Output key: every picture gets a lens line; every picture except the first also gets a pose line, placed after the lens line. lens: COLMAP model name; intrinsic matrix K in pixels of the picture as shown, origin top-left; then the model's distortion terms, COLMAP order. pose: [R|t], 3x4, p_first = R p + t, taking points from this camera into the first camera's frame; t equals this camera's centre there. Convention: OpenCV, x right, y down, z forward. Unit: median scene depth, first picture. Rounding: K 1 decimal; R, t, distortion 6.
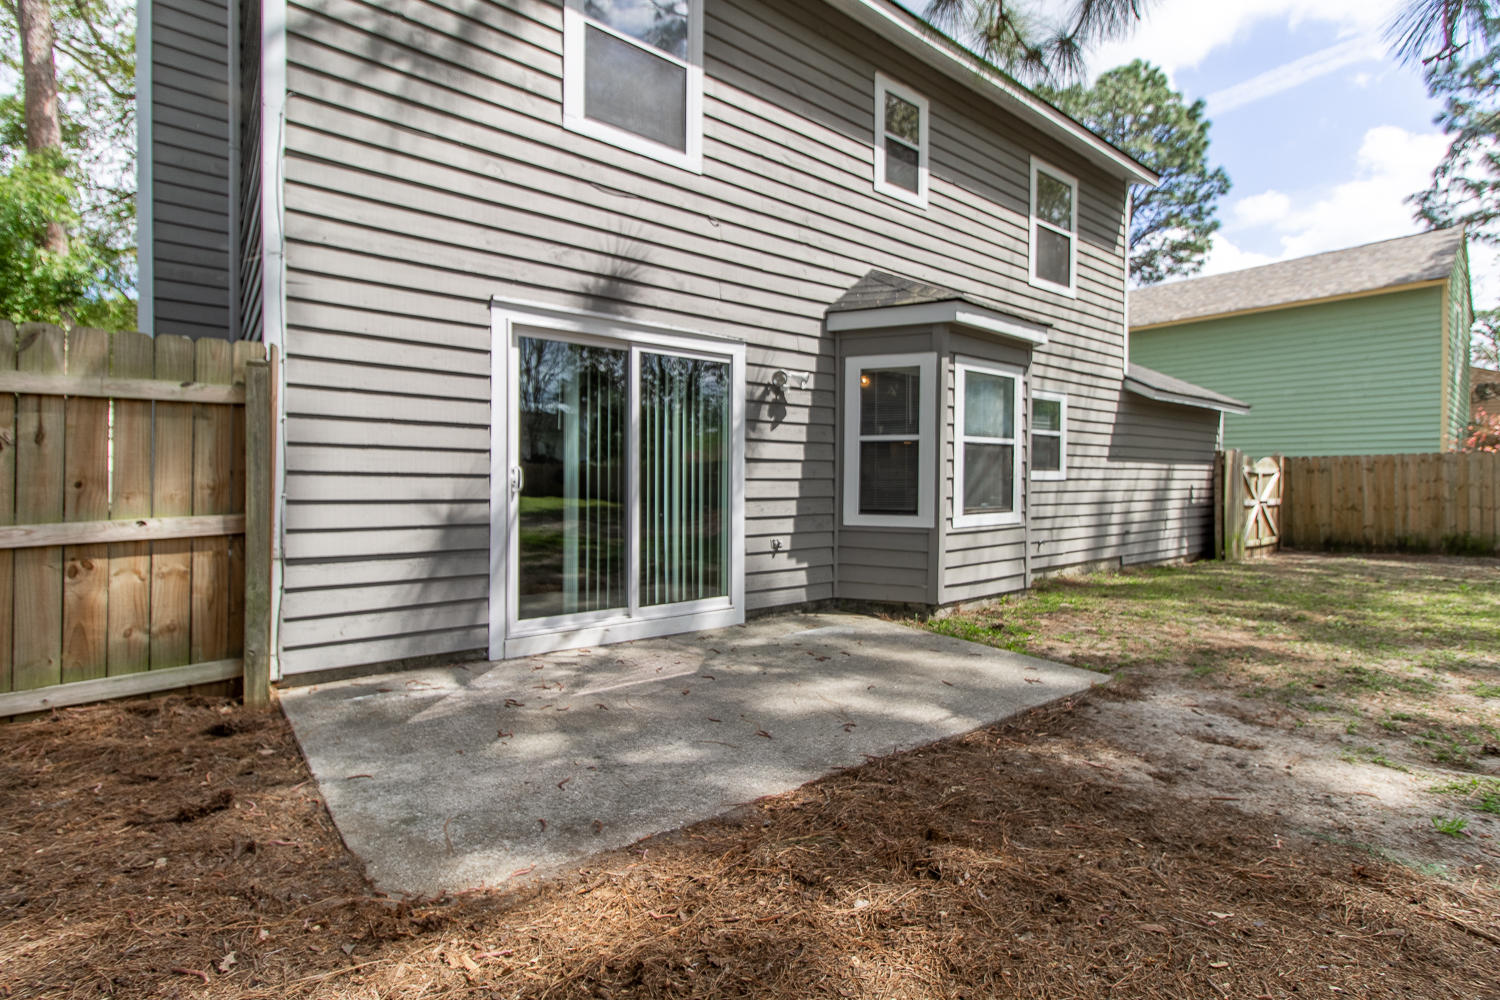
lens RADIAL K [[697.3, 0, 752.4], [0, 697.3, 487.7], [0, 0, 1]] dist [0.004382, 0.000450]
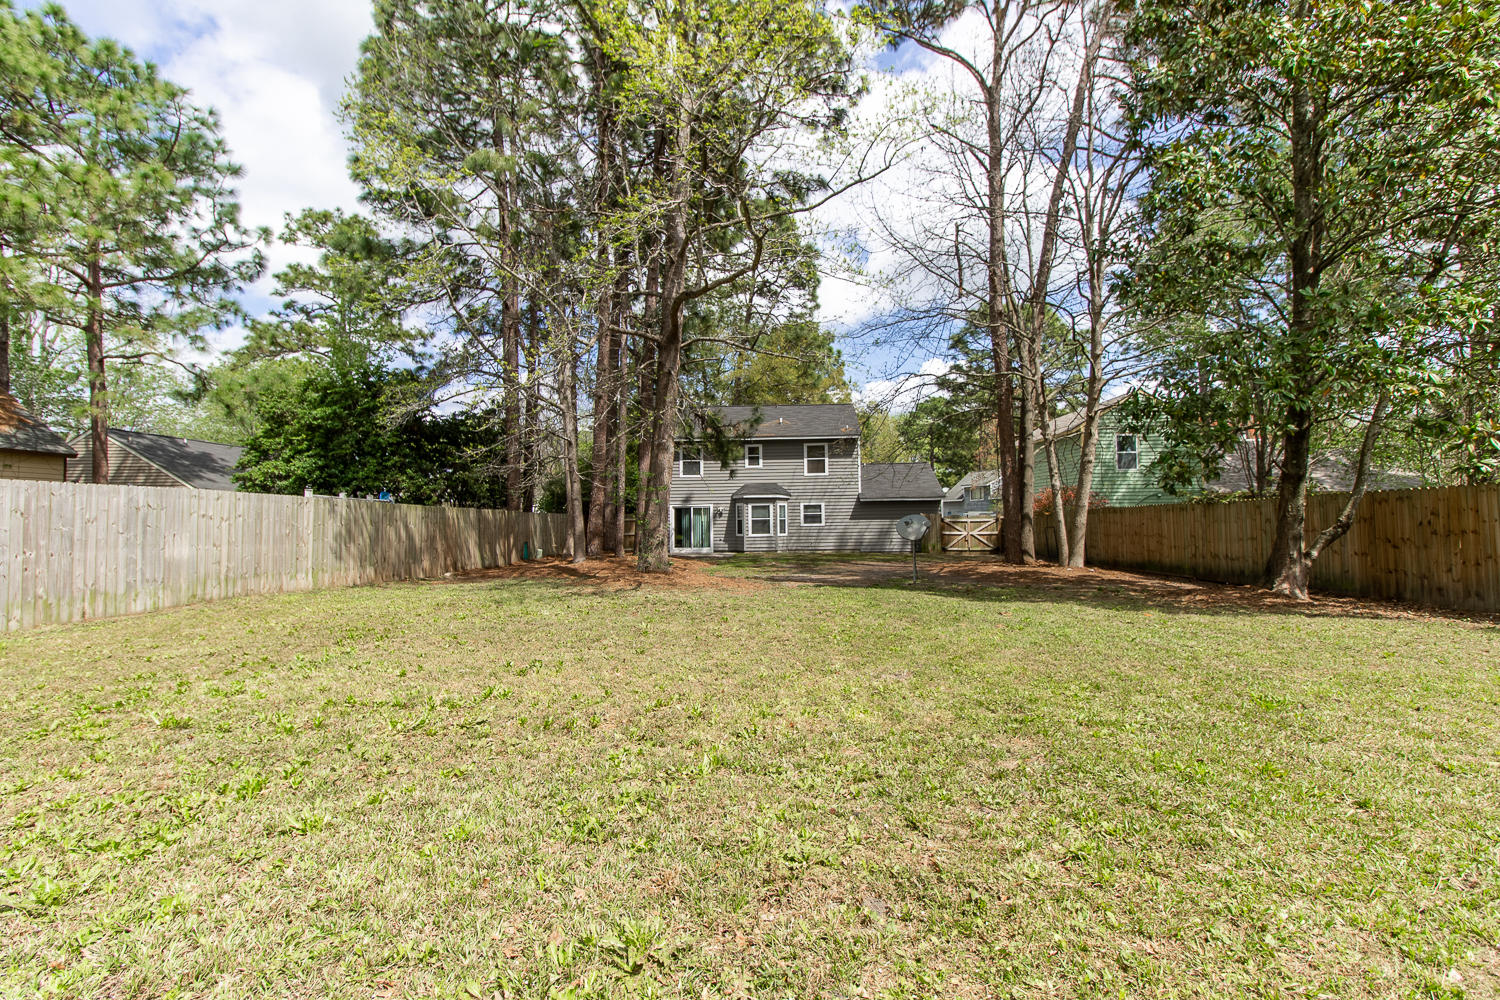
lens RADIAL K [[697.3, 0, 752.4], [0, 697.3, 487.7], [0, 0, 1]] dist [0.004382, 0.000450]
pose [[0.740626, -0.040888, -0.670672, 3.749962], [0.007026, 0.998563, -0.053119, -0.028970], [0.671881, 0.034629, 0.739850, -2.781917]]
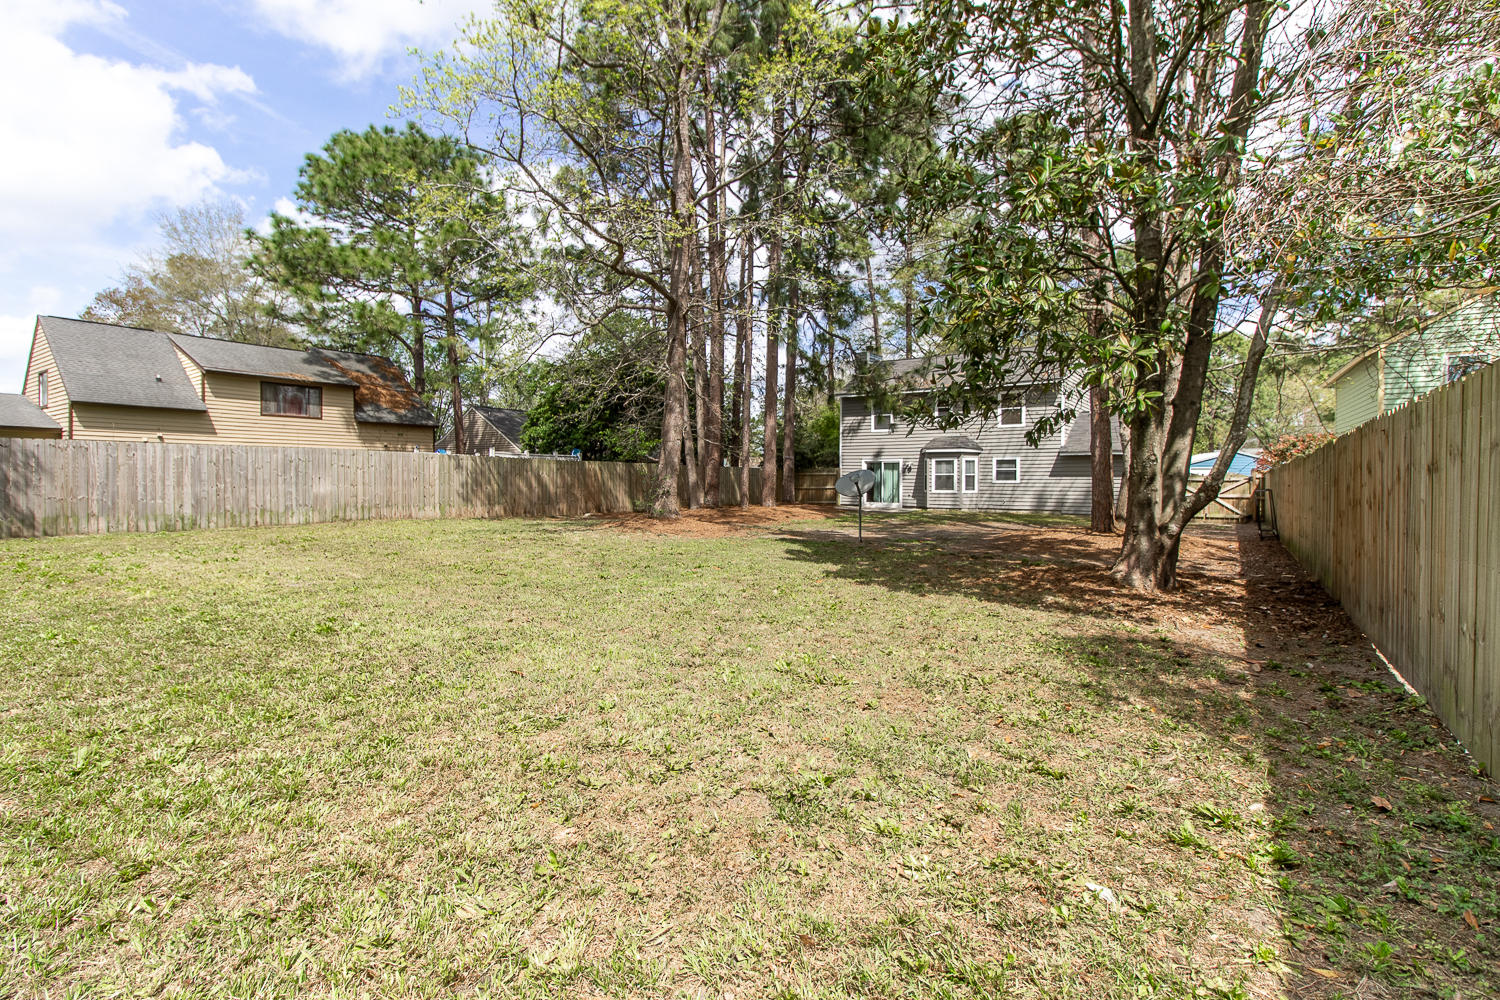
lens RADIAL K [[697.3, 0, 752.4], [0, 697.3, 487.7], [0, 0, 1]] dist [0.004382, 0.000450]
pose [[0.274874, 0.013241, -0.961389, 4.645727], [-0.009528, 0.999894, 0.011047, -0.020687], [0.961433, 0.006124, 0.274971, -1.562516]]
